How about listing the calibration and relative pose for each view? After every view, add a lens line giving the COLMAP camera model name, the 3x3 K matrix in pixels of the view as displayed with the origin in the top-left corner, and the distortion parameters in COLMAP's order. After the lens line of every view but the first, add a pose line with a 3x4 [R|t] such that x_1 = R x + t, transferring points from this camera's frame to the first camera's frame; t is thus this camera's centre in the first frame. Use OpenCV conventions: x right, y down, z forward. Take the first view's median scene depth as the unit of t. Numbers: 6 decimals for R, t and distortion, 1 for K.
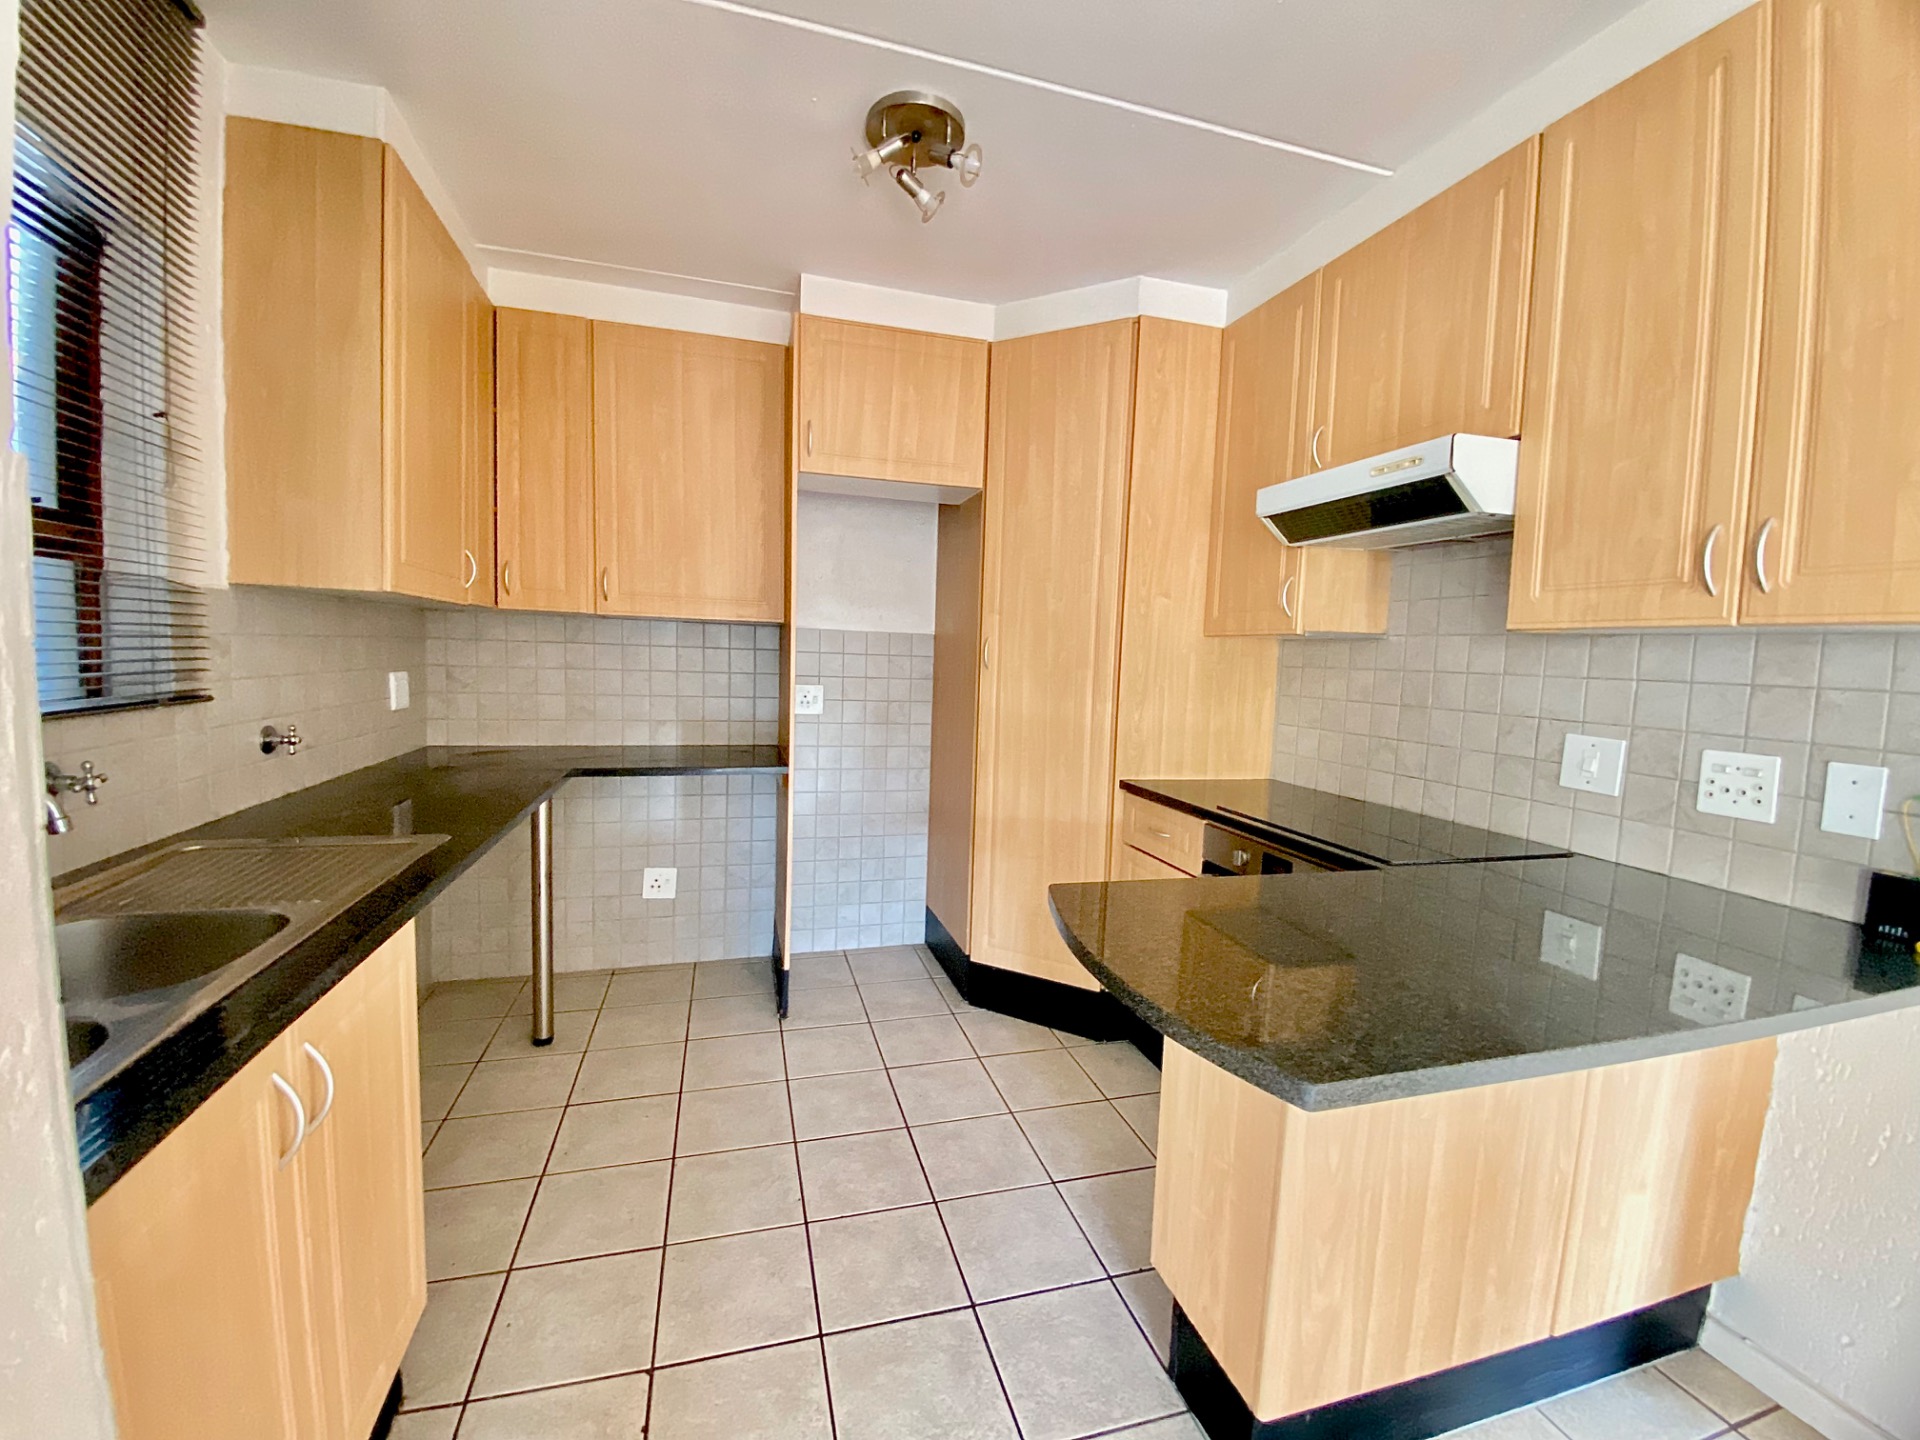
lens RADIAL K [[785.8, 0, 950.9], [0, 785.8, 714.9], [0, 0, 1]] dist [0.023563, -0.021680]
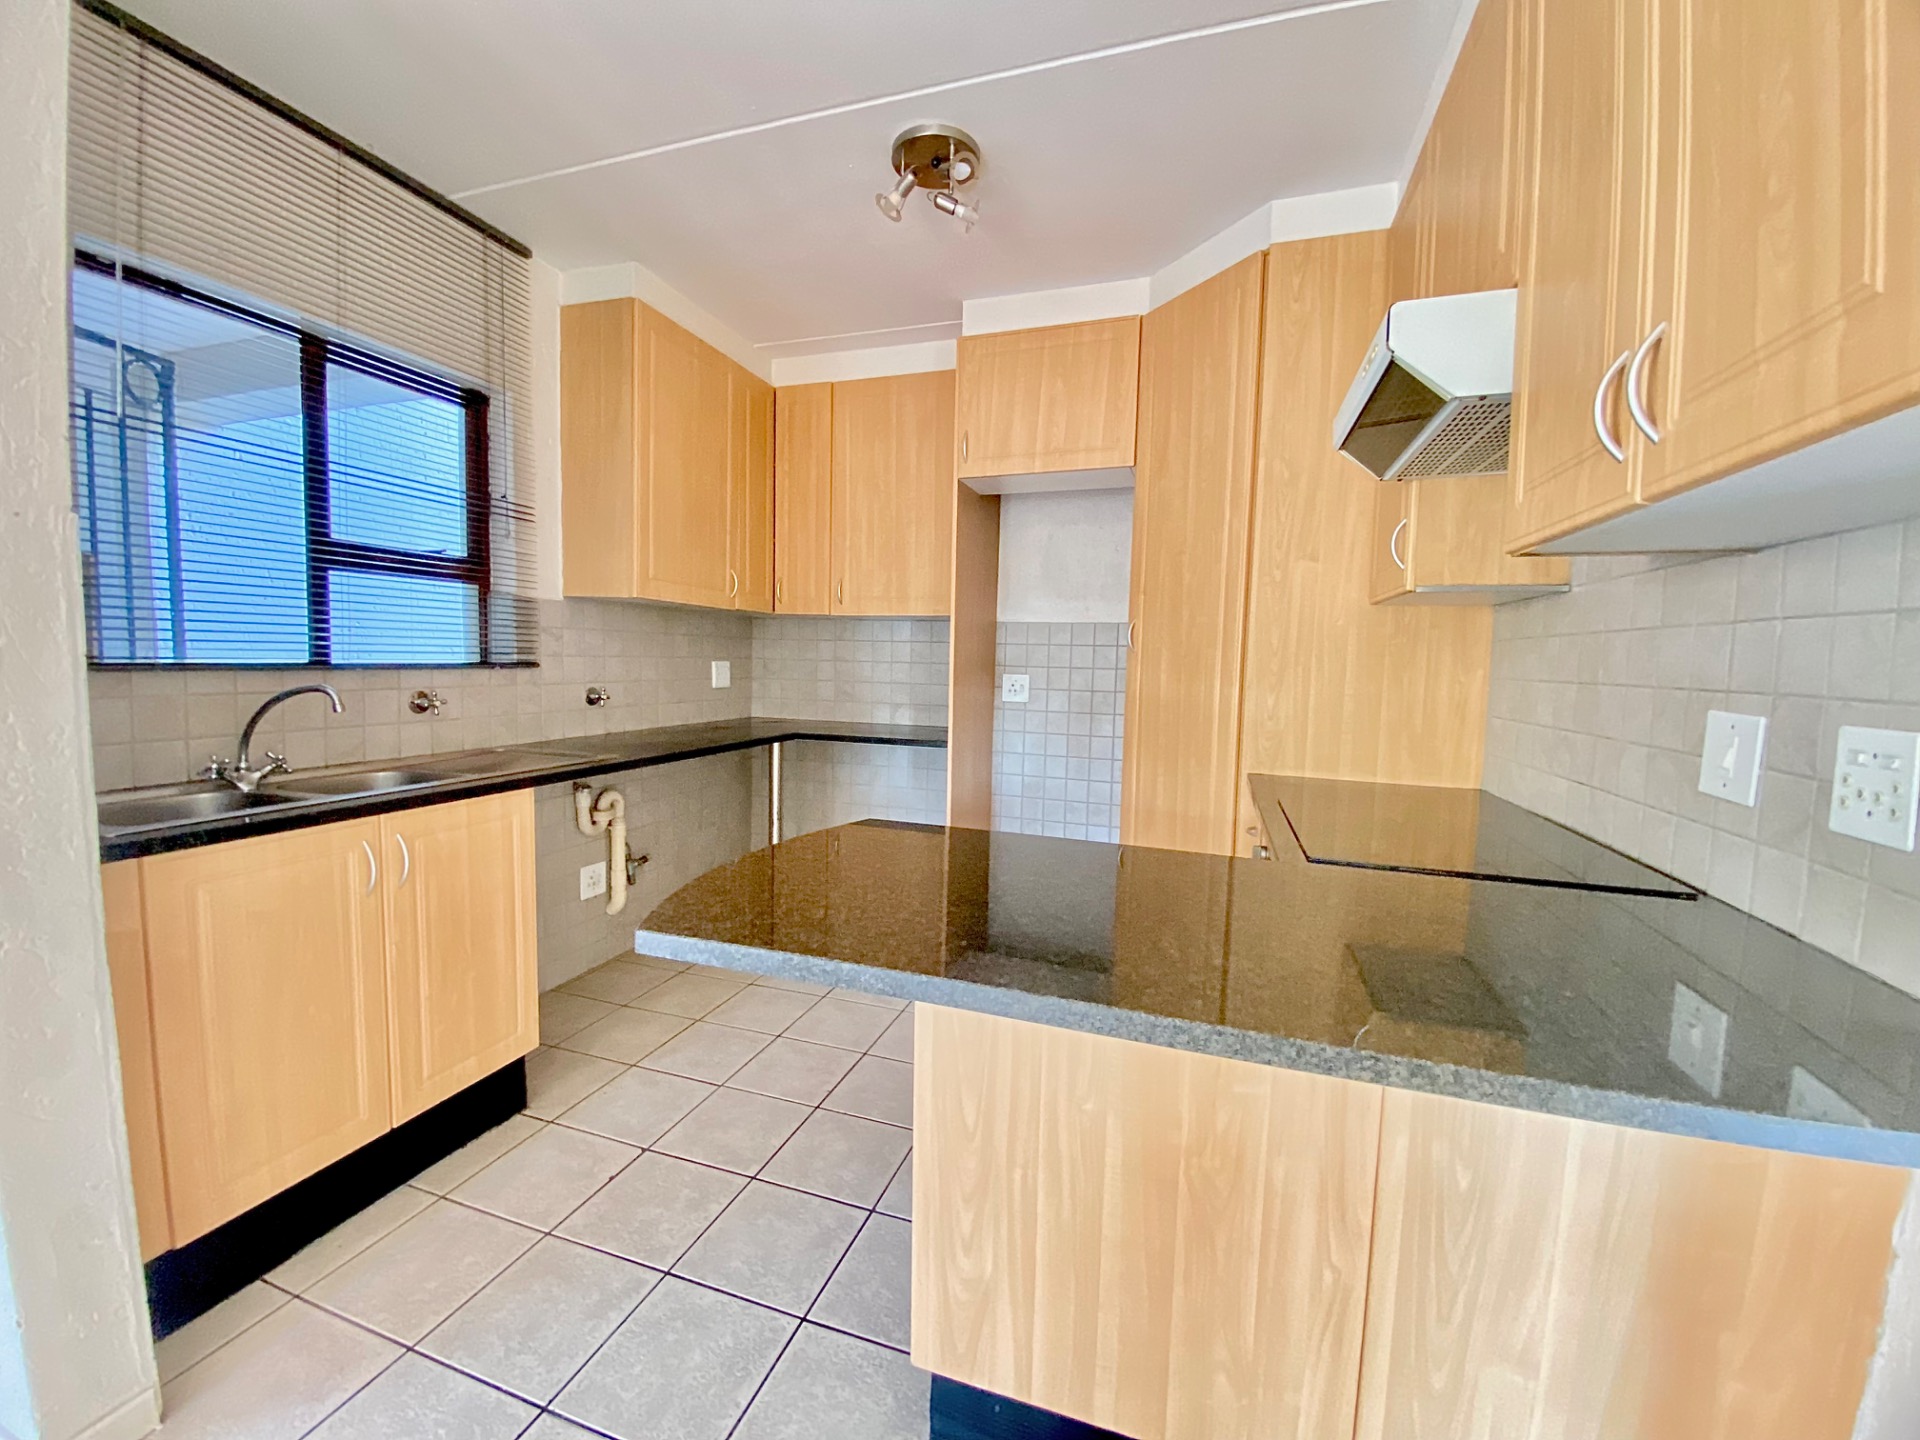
lens RADIAL K [[785.8, 0, 950.9], [0, 785.8, 714.9], [0, 0, 1]] dist [0.023563, -0.021680]
pose [[0.820723, 0.026221, -0.570724, 0.455818], [-0.040620, 0.999096, -0.012511, 0.043362], [0.569880, 0.033451, 0.821047, 0.087397]]
